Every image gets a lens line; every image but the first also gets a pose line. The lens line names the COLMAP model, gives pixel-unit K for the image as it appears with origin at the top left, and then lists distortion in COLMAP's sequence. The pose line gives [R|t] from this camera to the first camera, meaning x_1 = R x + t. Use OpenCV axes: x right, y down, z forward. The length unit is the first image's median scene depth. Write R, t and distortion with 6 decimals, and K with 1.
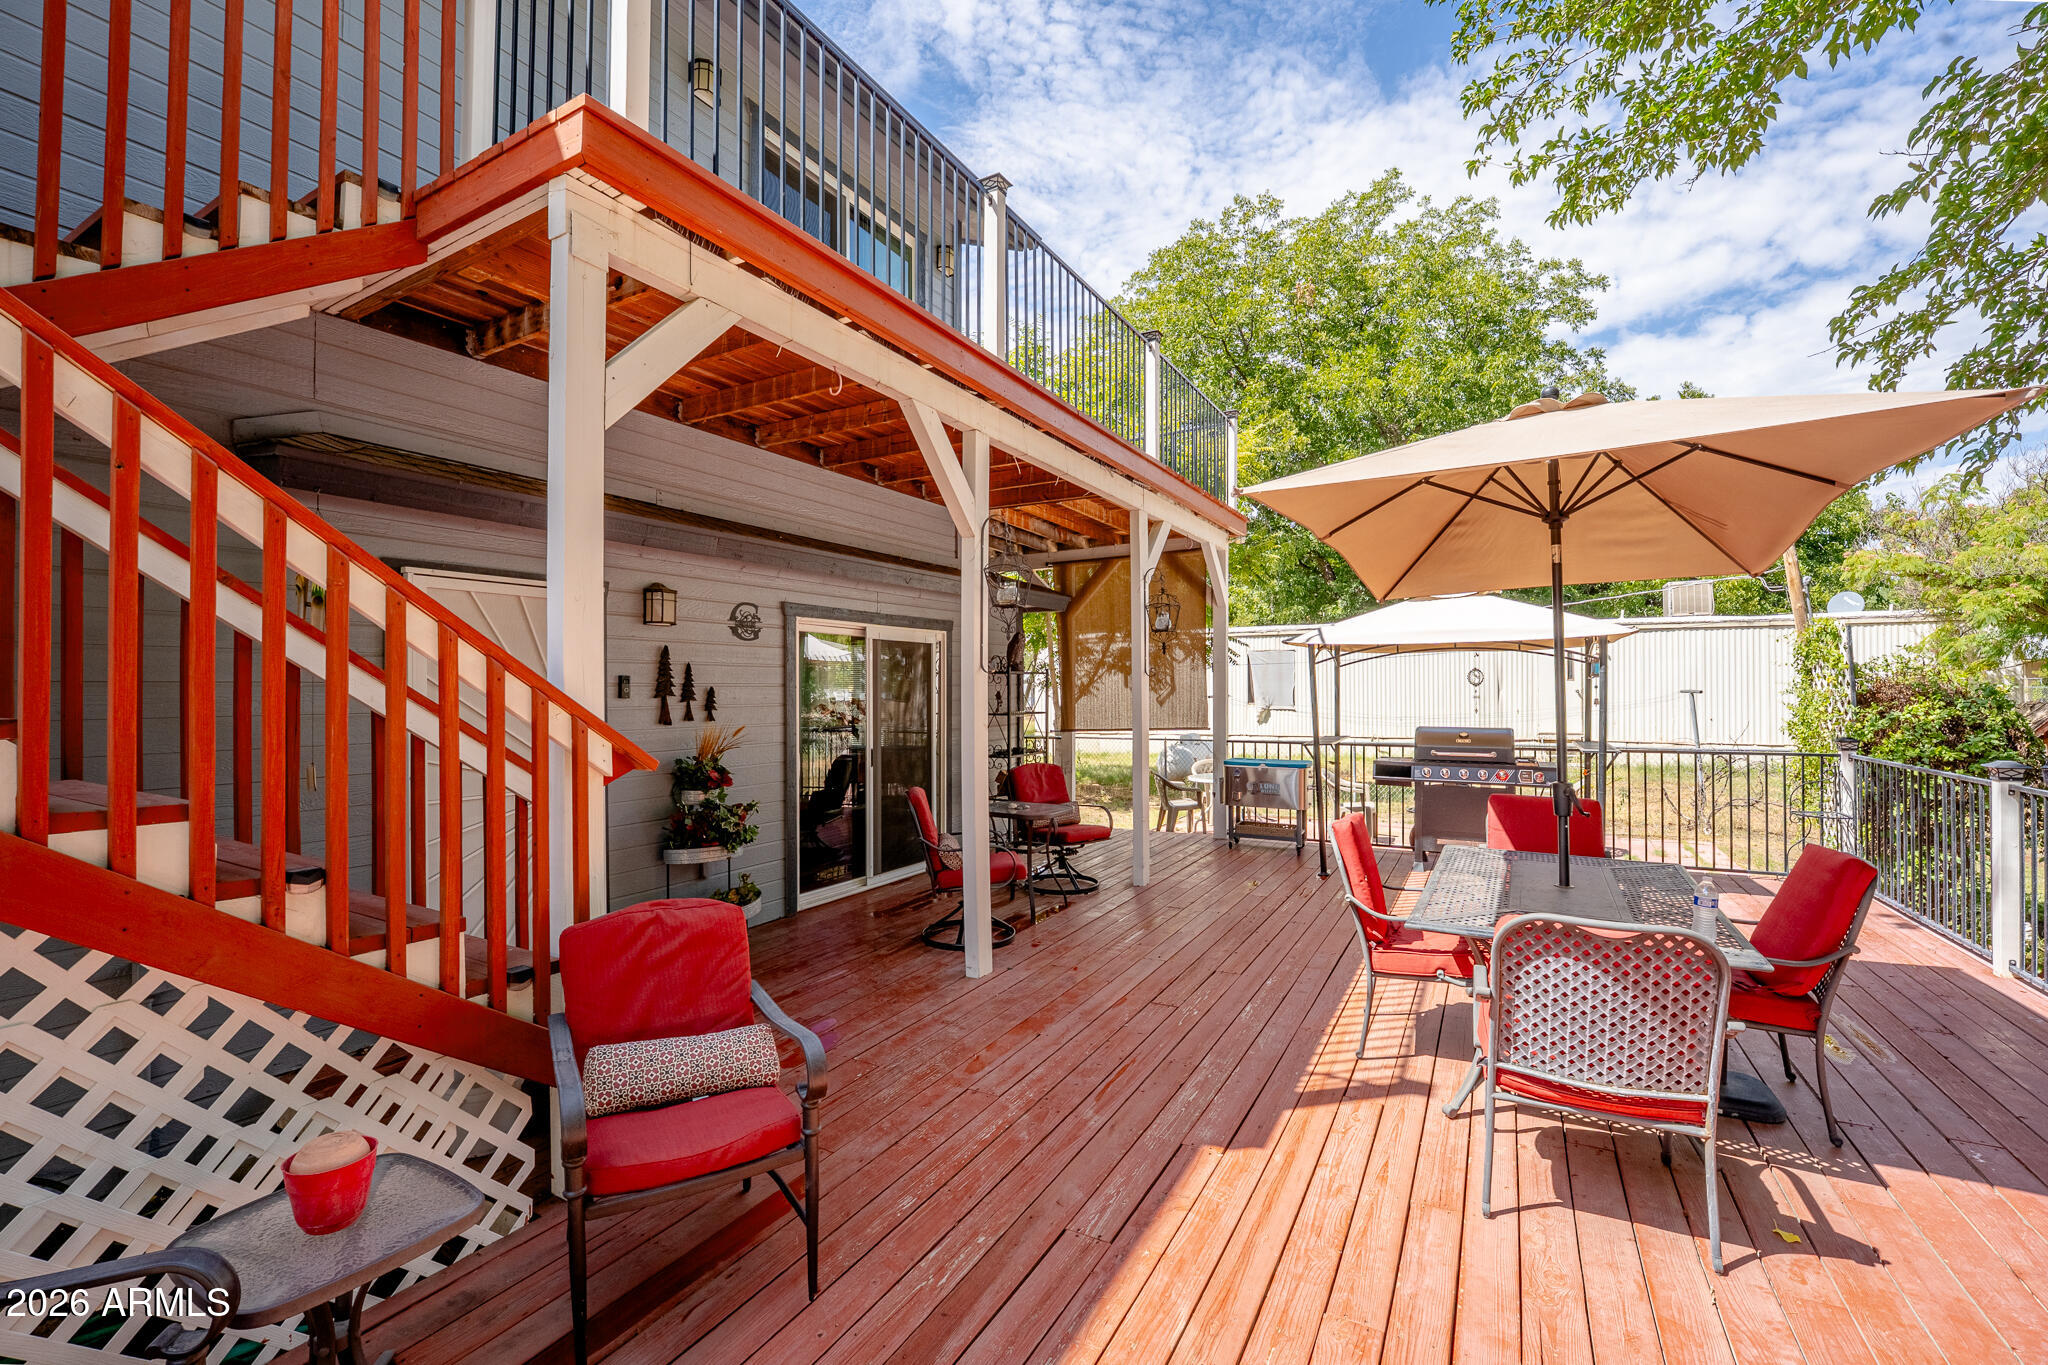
lens RADIAL K [[840.2, 0, 1024.0], [0, 840.2, 682.5], [0, 0, 1]] dist [-0.031068, 0.000333]
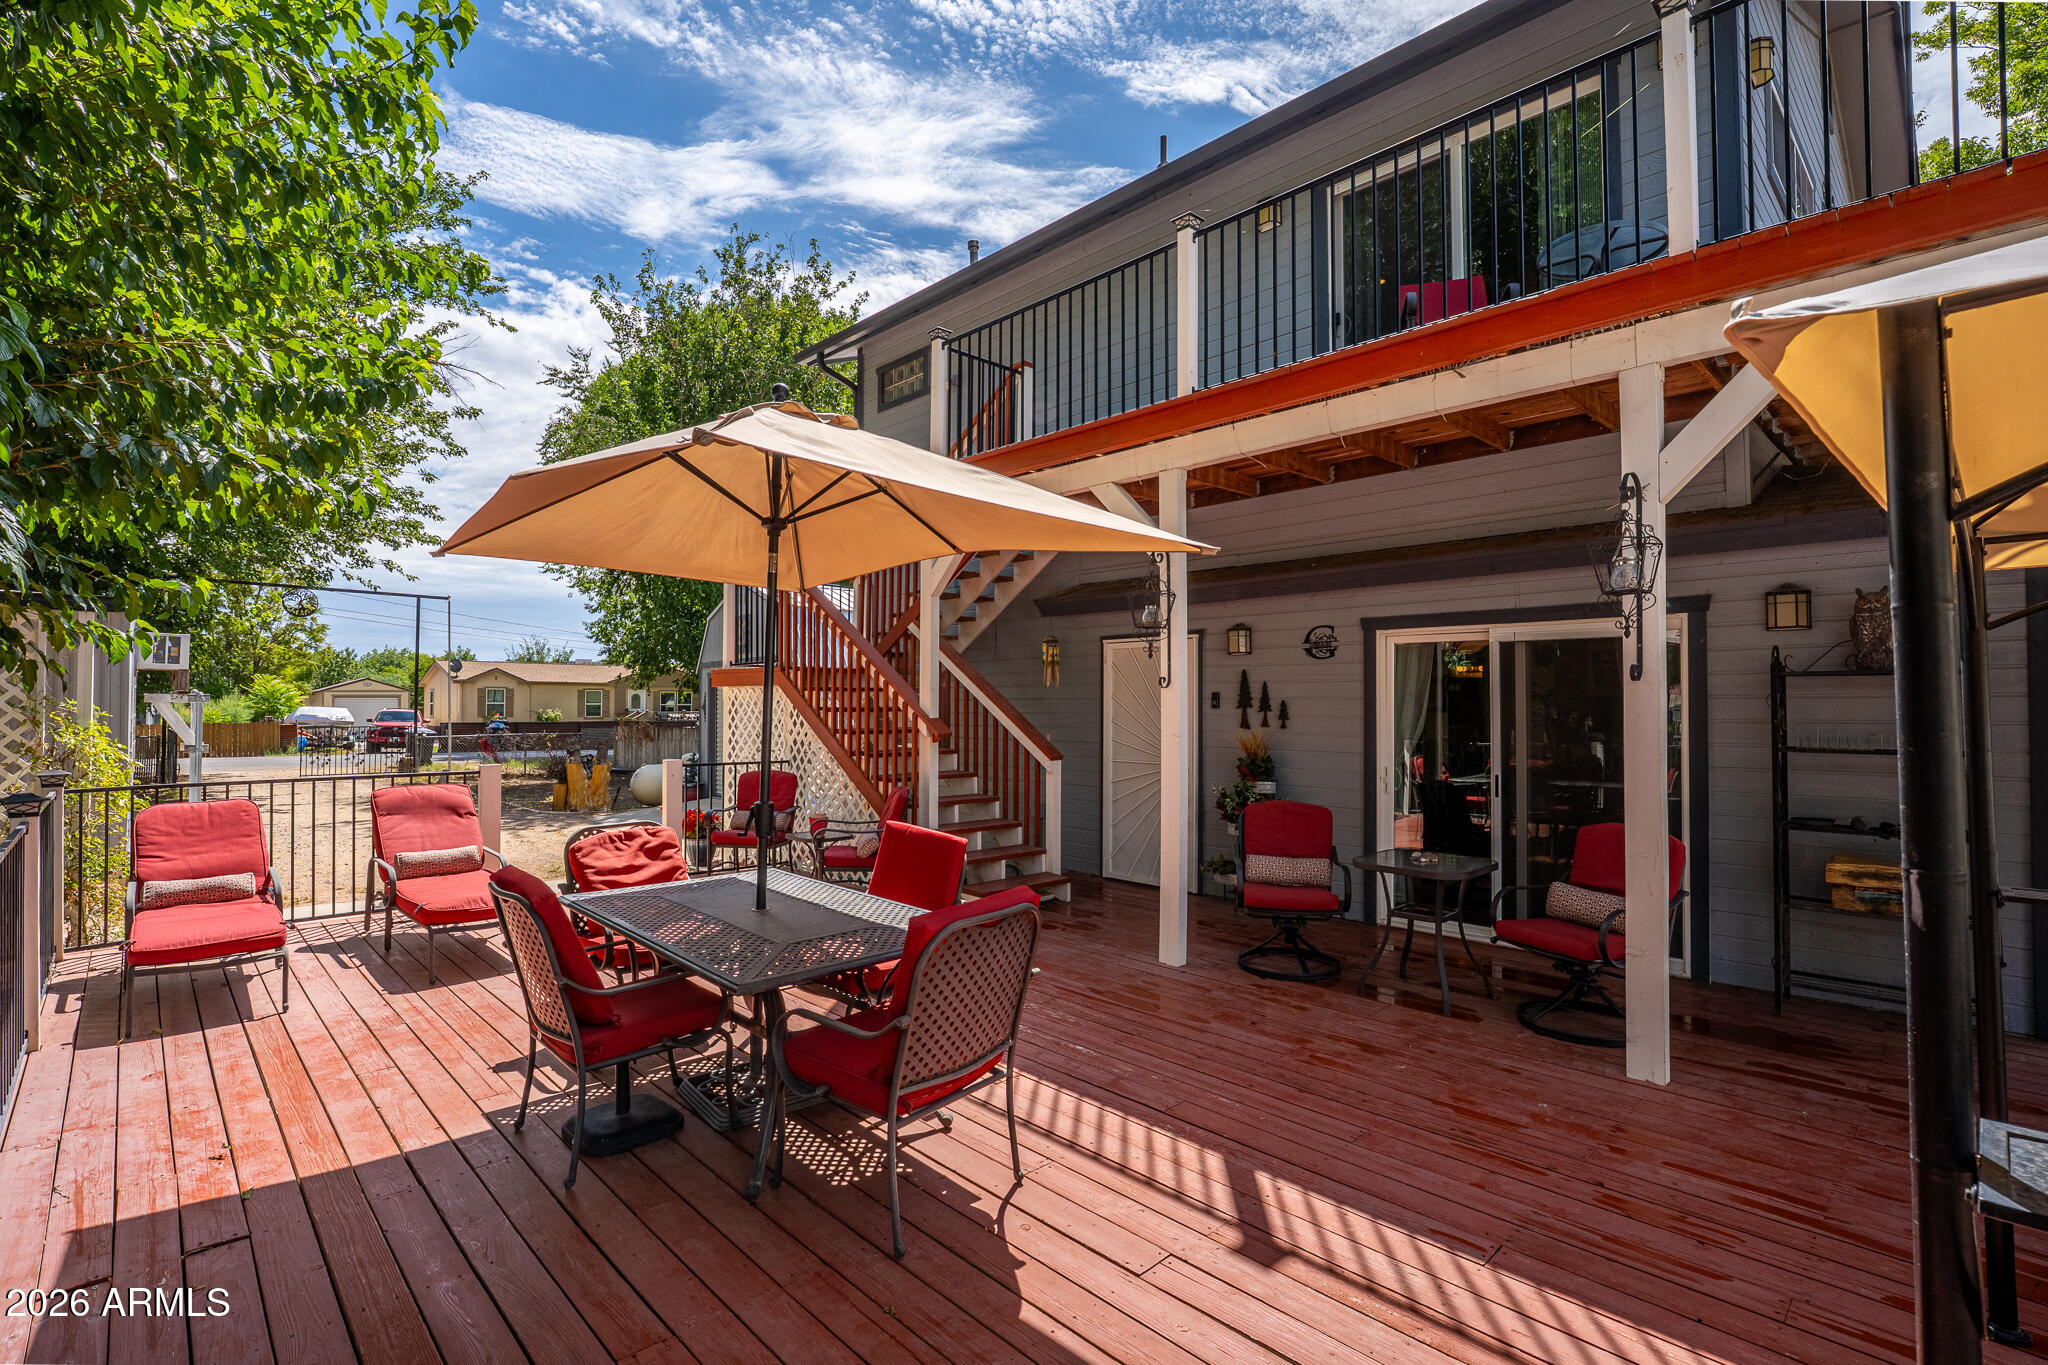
lens RADIAL K [[921.0, 0, 1024.0], [0, 921.0, 682.5], [0, 0, 1]] dist [-0.031163, -0.000008]
pose [[-0.273619, -0.016961, -0.961689, 1.010282], [0.004262, 0.999813, -0.018846, 0.002724], [0.961829, -0.009255, -0.273496, 1.002991]]
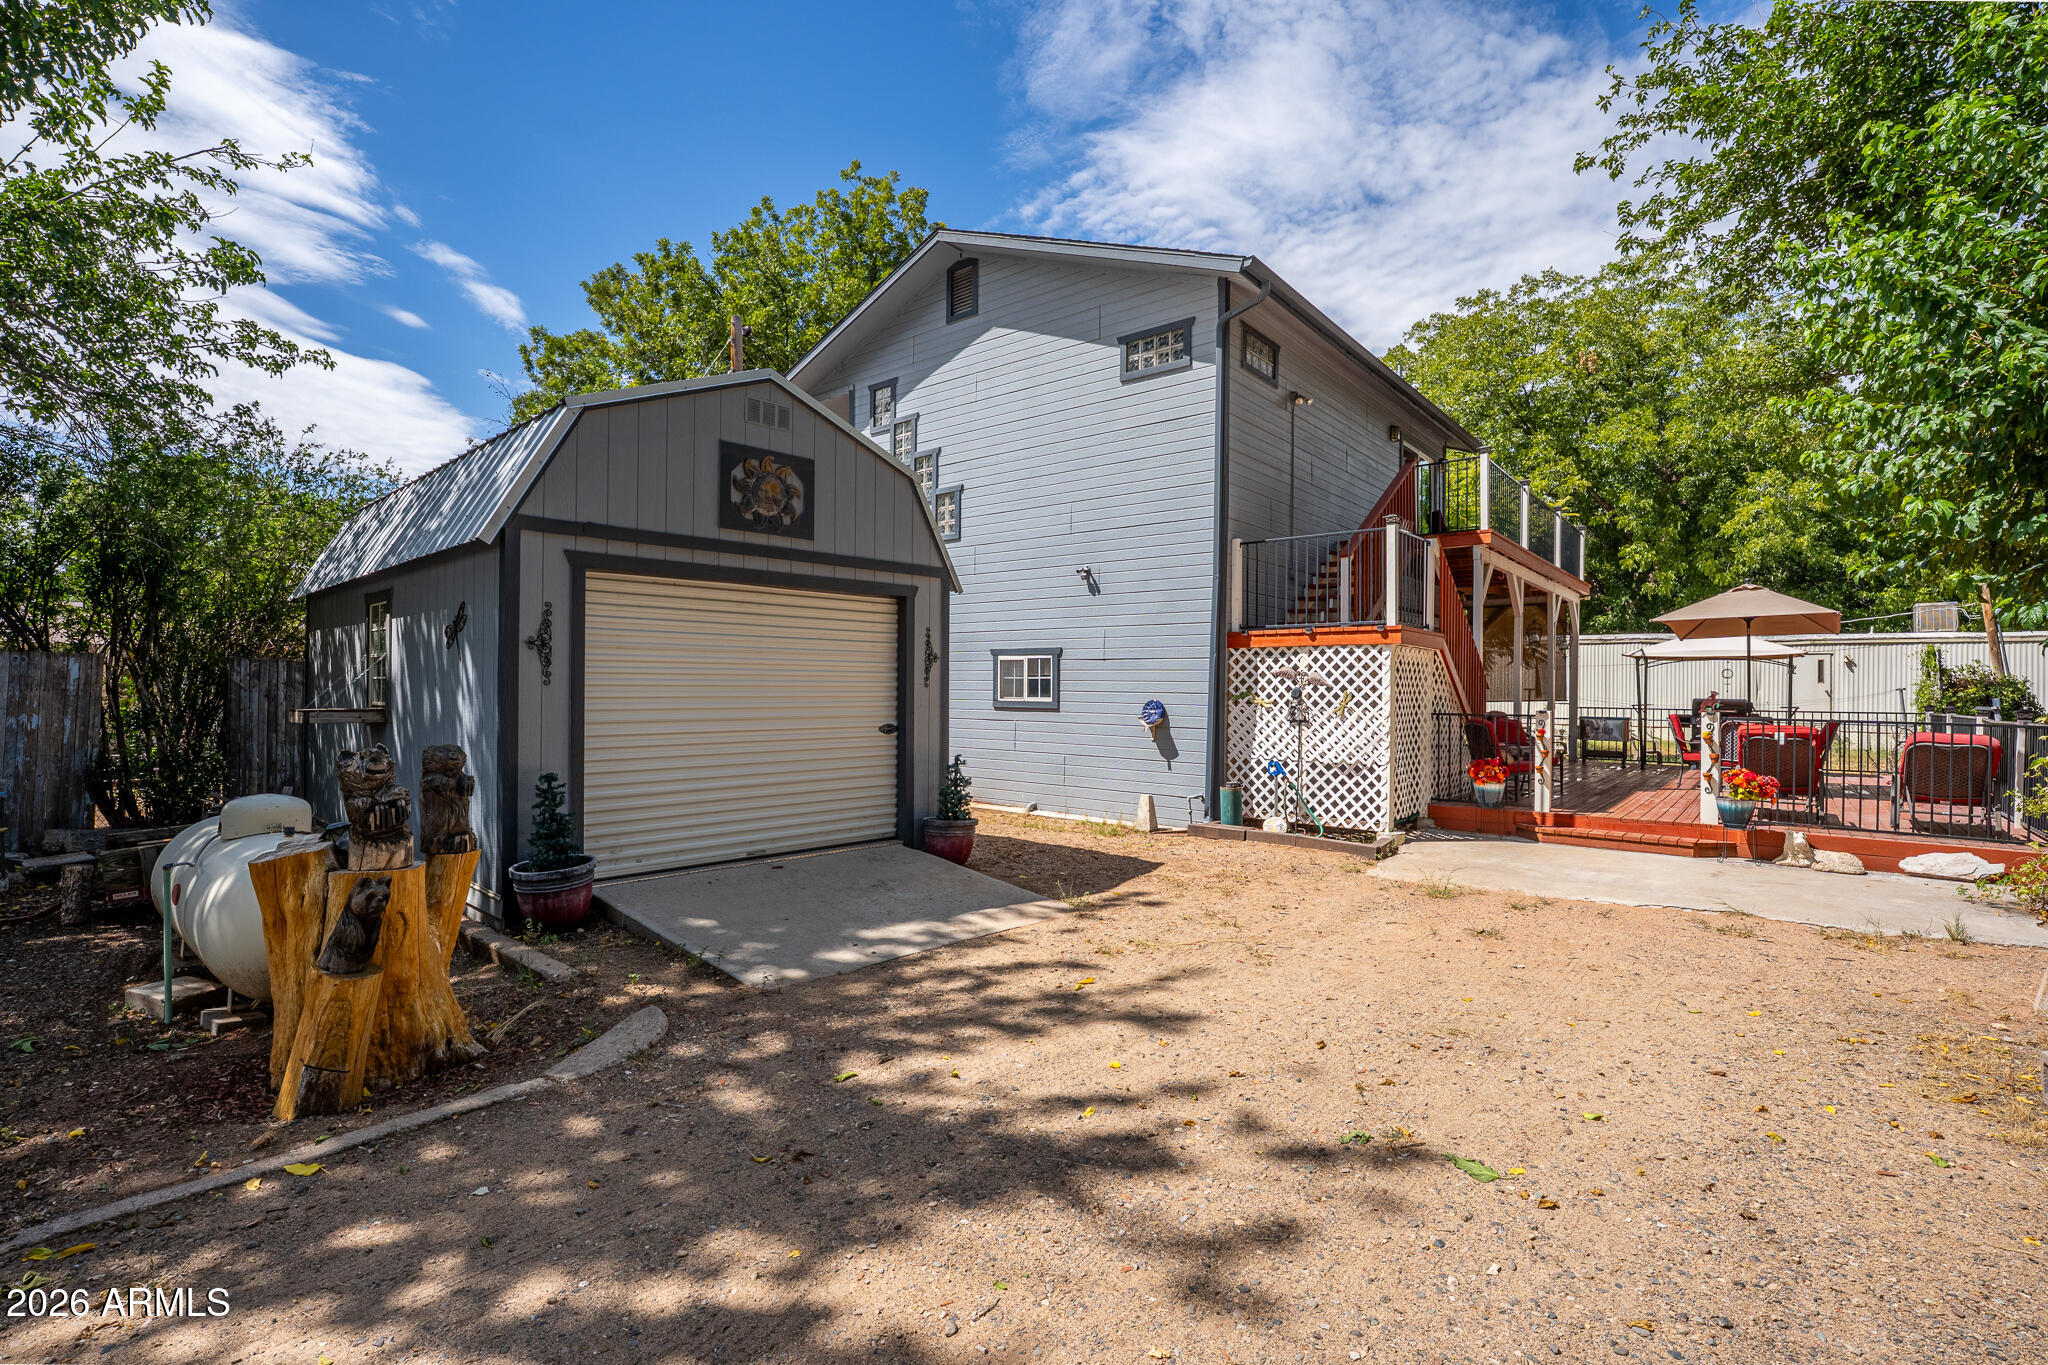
lens RADIAL K [[921.0, 0, 1024.0], [0, 921.0, 682.5], [0, 0, 1]] dist [-0.031163, -0.000008]
pose [[0.983084, 0.014888, -0.182548, -0.968540], [-0.015578, 0.999876, -0.002347, 0.063923], [0.182490, 0.005151, 0.983194, -1.948957]]
